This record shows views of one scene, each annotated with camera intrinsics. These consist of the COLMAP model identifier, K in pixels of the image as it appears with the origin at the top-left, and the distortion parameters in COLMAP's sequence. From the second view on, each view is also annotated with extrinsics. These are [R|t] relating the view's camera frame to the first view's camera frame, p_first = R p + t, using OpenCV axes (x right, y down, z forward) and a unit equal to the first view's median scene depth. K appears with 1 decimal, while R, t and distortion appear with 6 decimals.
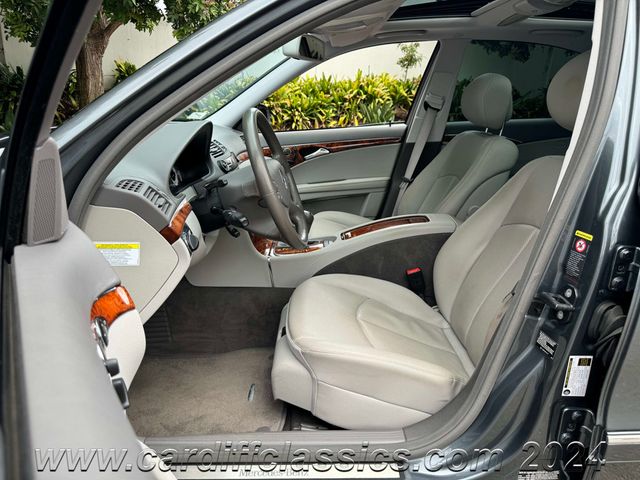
lens RADIAL K [[446.9, 0, 320.0], [0, 446.9, 240.0], [0, 0, 1]] dist [0.082172, -0.140683]
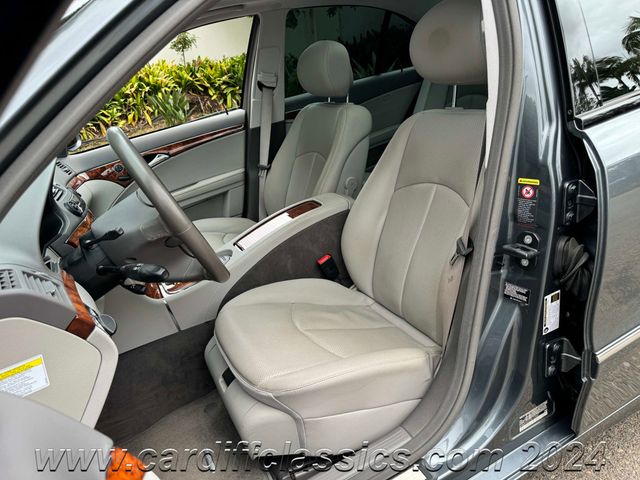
lens RADIAL K [[446.9, 0, 320.0], [0, 446.9, 240.0], [0, 0, 1]] dist [0.082172, -0.140683]
pose [[0.883128, -0.299186, 0.361348, -0.127892], [0.285028, 0.953972, 0.093258, -0.060137], [-0.372617, 0.020635, 0.927756, 0.121362]]
